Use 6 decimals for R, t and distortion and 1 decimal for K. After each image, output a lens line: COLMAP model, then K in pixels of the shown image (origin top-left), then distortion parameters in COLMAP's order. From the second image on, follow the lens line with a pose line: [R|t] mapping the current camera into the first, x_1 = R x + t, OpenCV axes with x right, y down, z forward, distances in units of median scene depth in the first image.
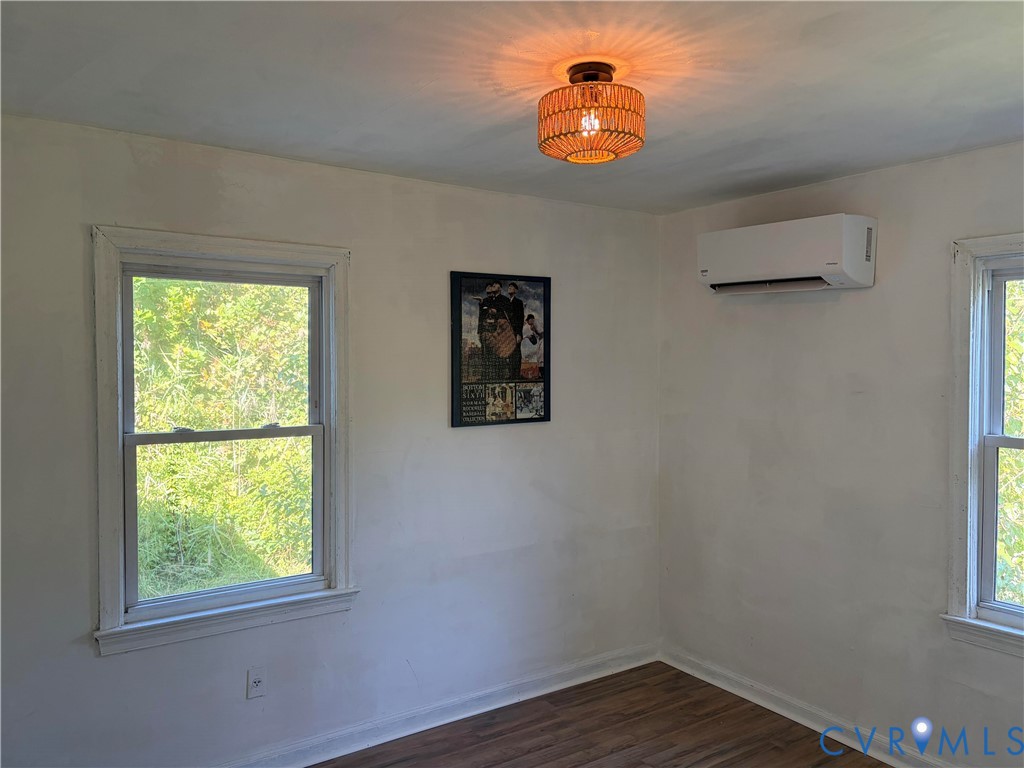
lens RADIAL K [[771.3, 0, 510.9], [0, 771.3, 389.4], [0, 0, 1]] dist [0.056590, -0.082454]
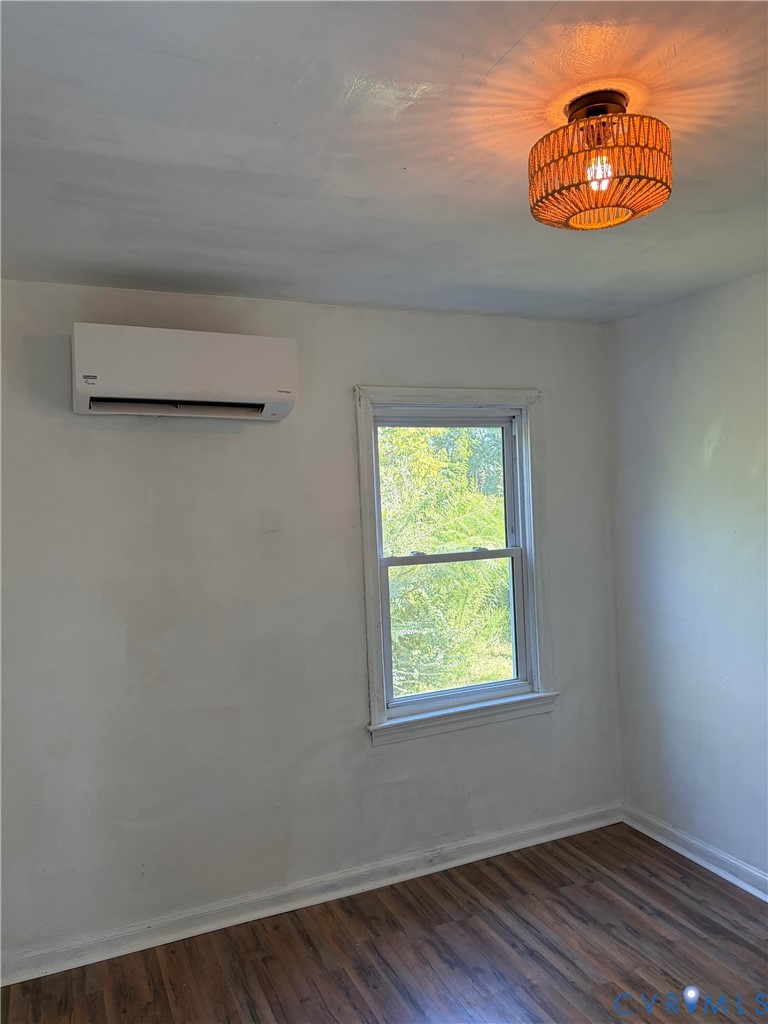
lens RADIAL K [[775.3, 0, 385.9], [0, 775.3, 517.2], [0, 0, 1]] dist [0.056774, -0.067421]
pose [[0.174707, -0.033398, 0.984054, -0.452740], [0.079906, 0.996609, 0.019638, -0.020332], [-0.981373, 0.075201, 0.176783, 0.690749]]
